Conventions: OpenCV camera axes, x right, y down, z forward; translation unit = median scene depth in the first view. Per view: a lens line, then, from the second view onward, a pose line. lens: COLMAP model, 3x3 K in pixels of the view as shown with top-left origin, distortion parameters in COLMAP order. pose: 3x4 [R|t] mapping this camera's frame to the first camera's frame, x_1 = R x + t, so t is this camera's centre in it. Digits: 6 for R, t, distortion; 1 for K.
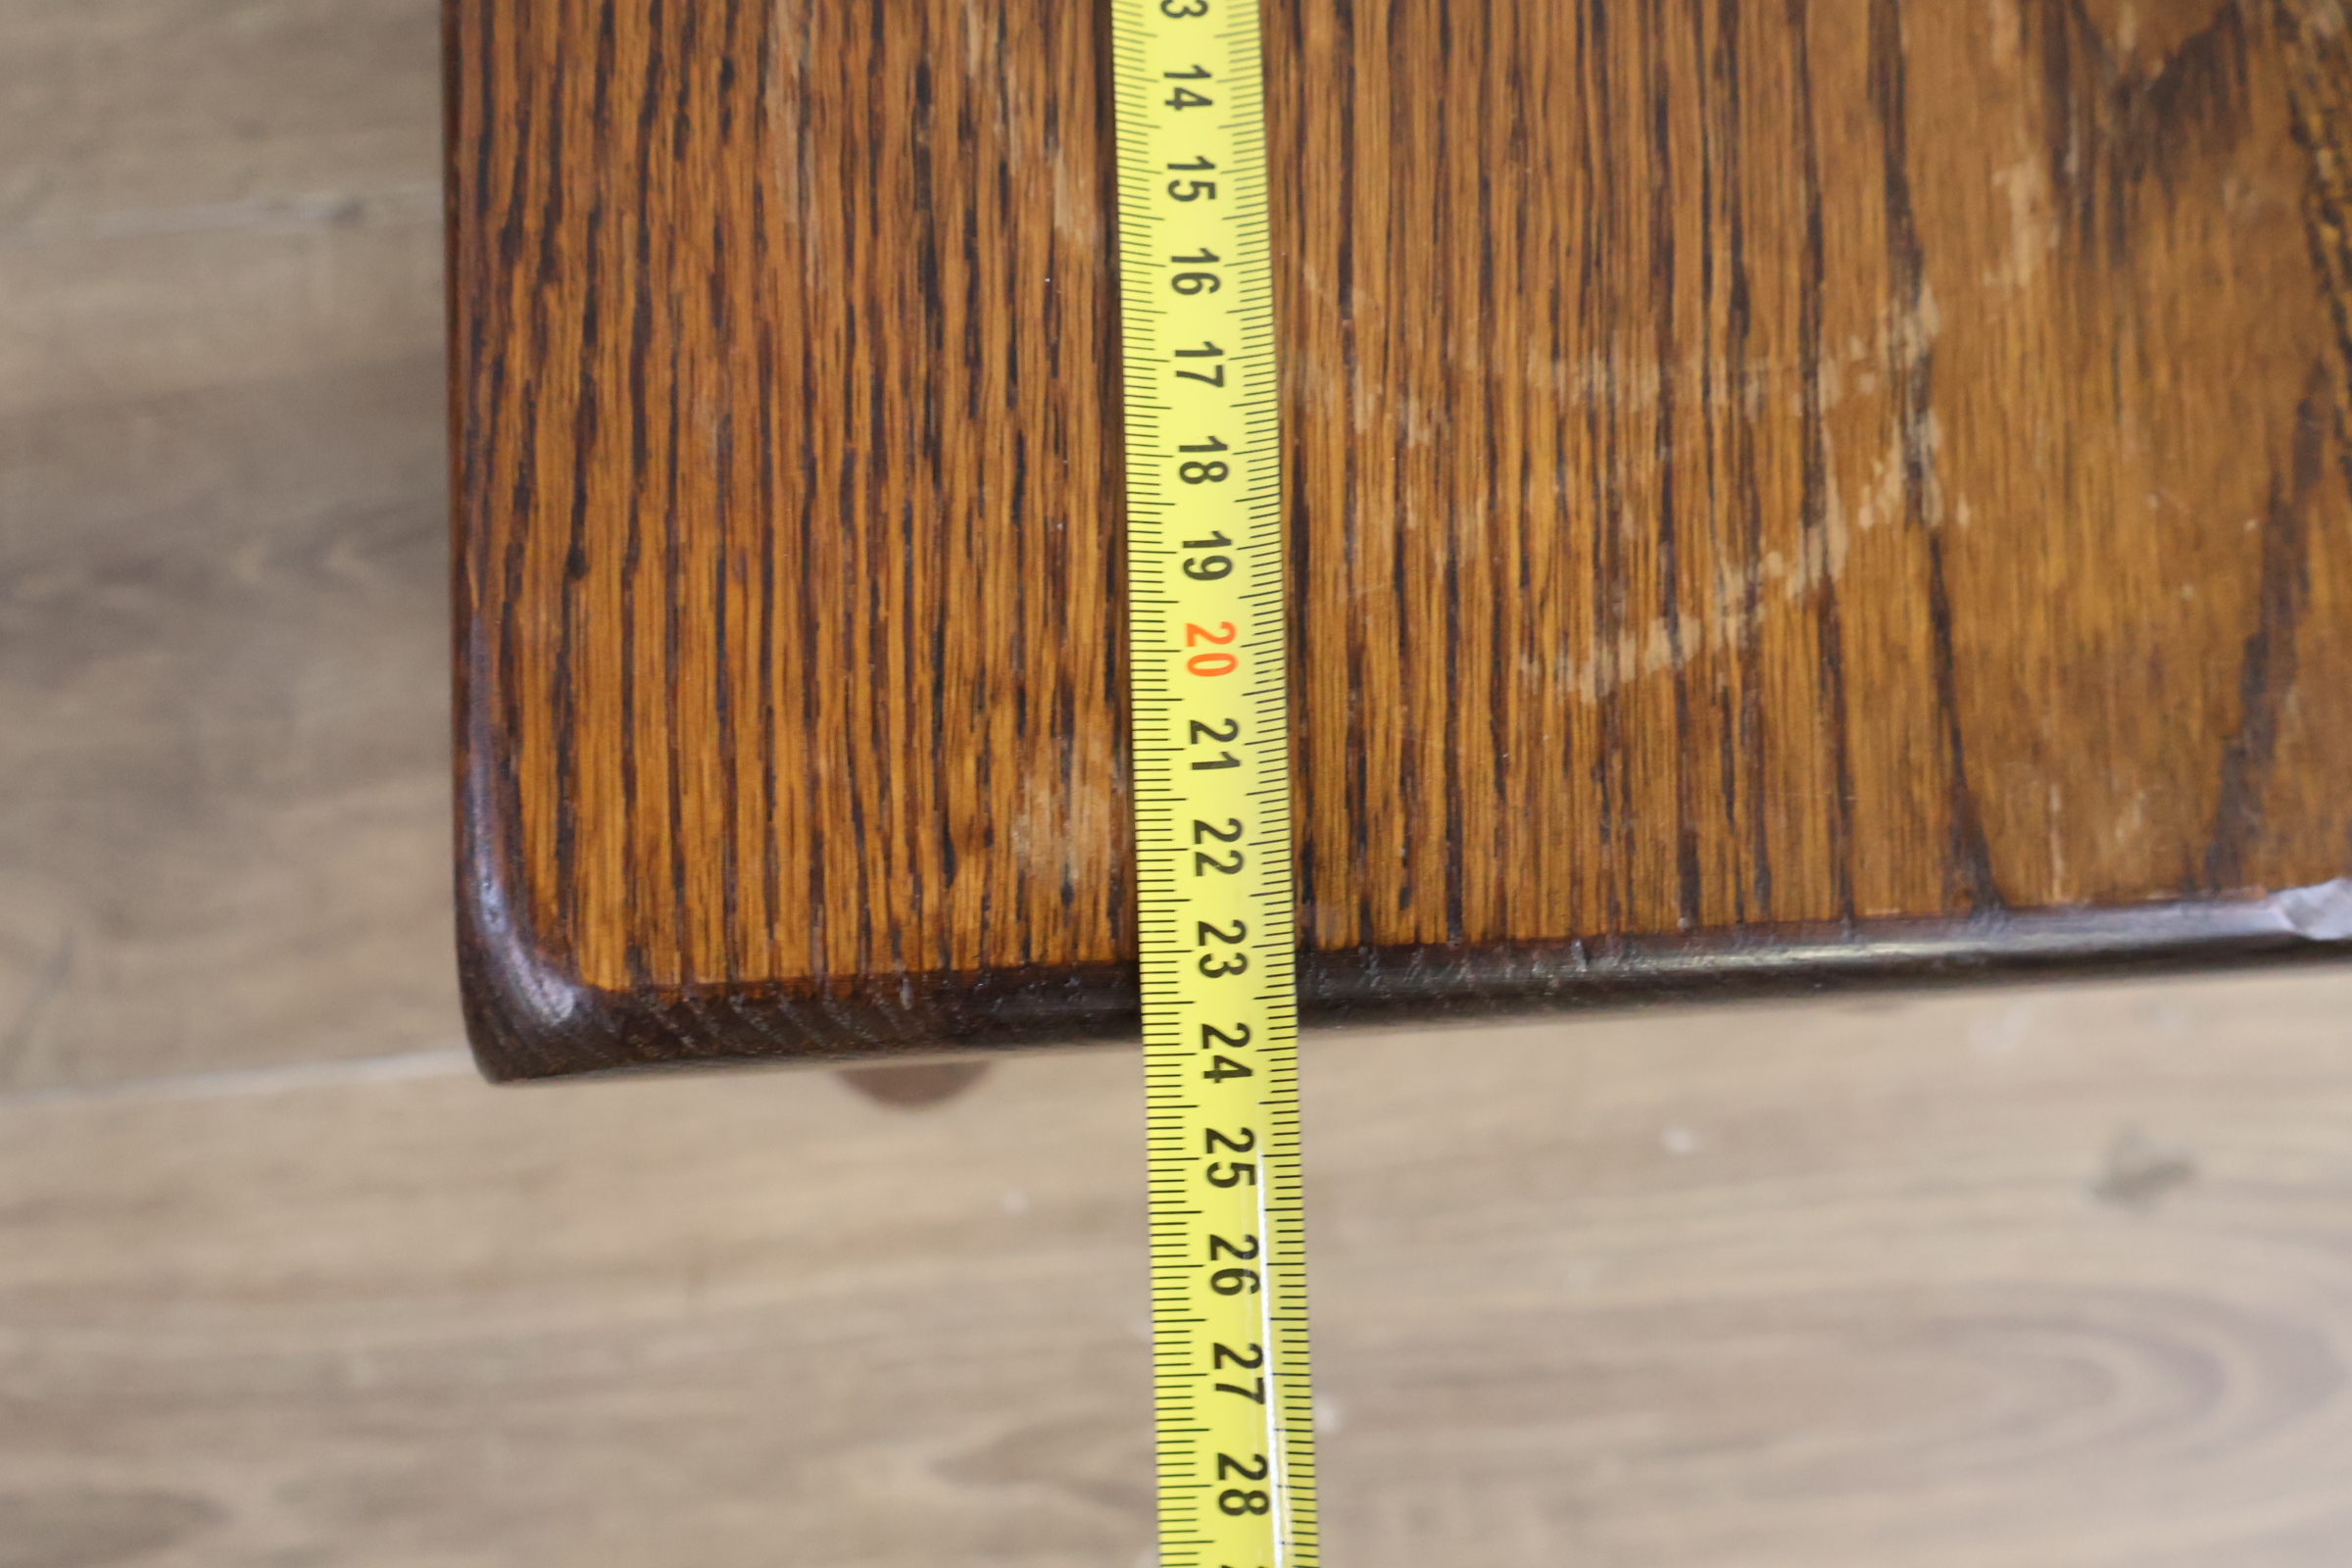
lens RADIAL K [[2264.9, 0, 1172.0], [0, 2264.9, 783.4], [0, 0, 1]] dist [0.000062, -0.006966]
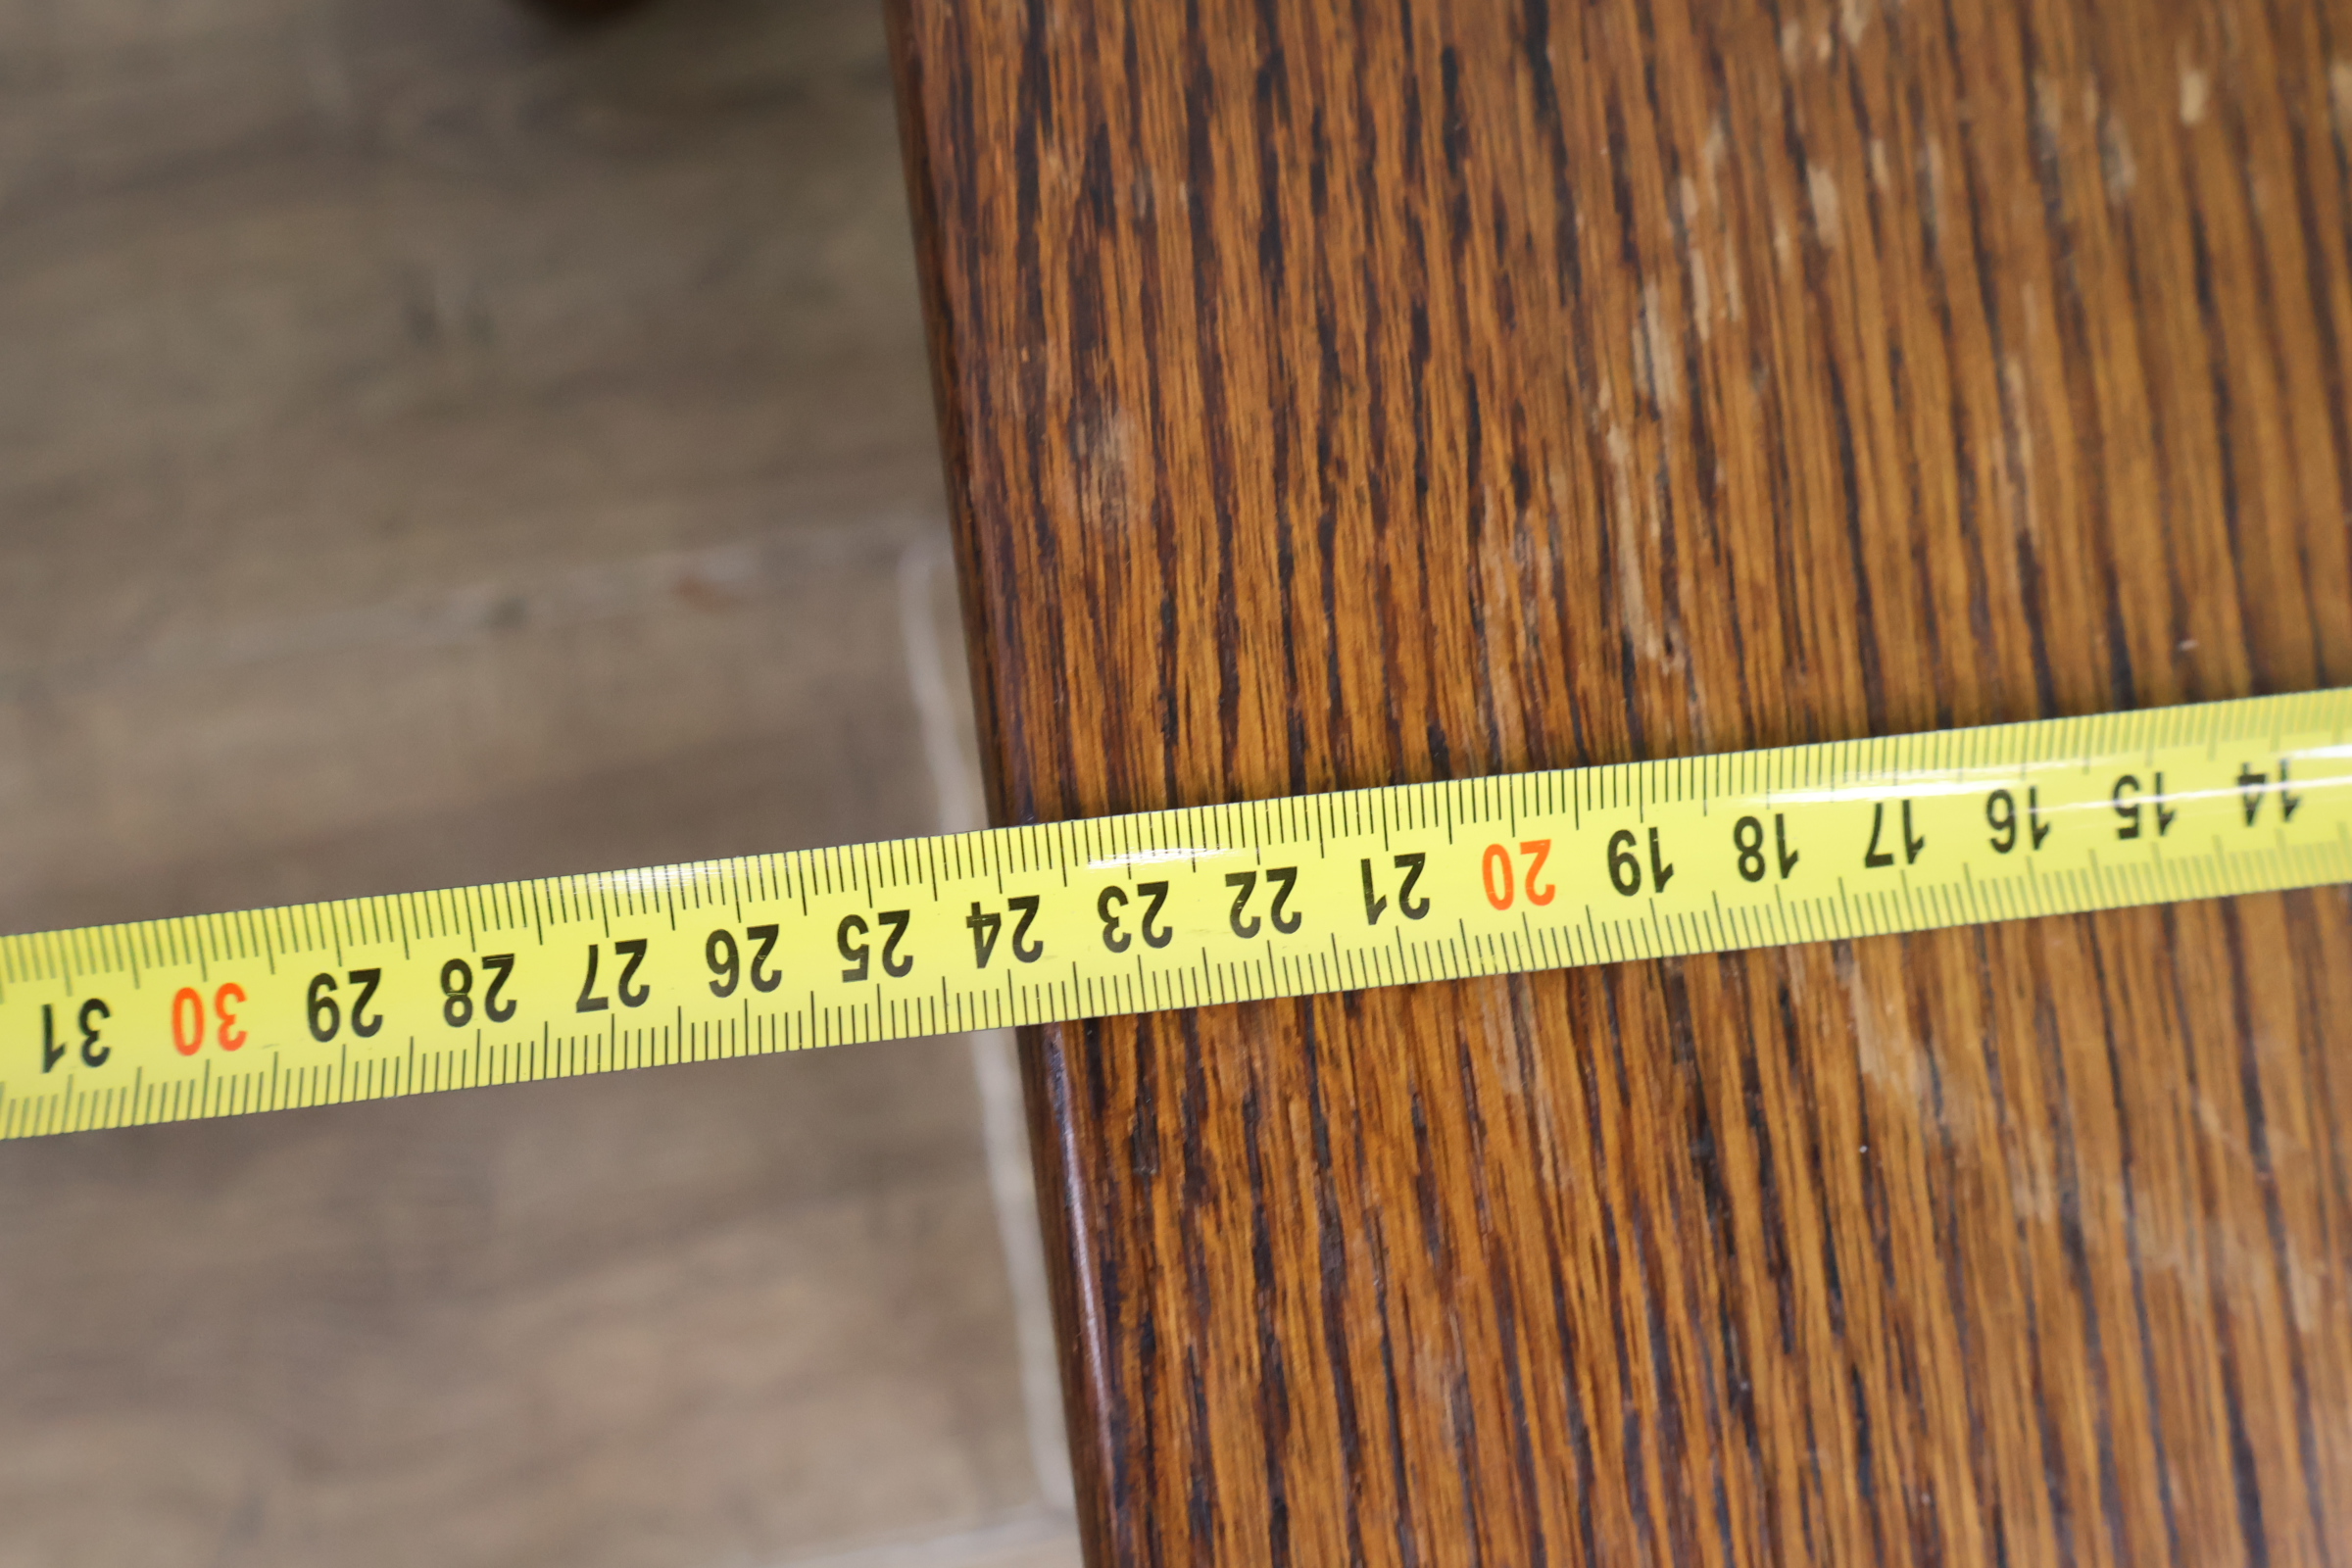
lens RADIAL K [[2264.9, 0, 1172.0], [0, 2264.9, 783.4], [0, 0, 1]] dist [0.000062, -0.006966]
pose [[0.997254, -0.071938, 0.017579, -0.288324], [0.072264, 0.997210, -0.018707, -0.346662], [-0.016184, 0.019926, 0.999670, 0.254862]]
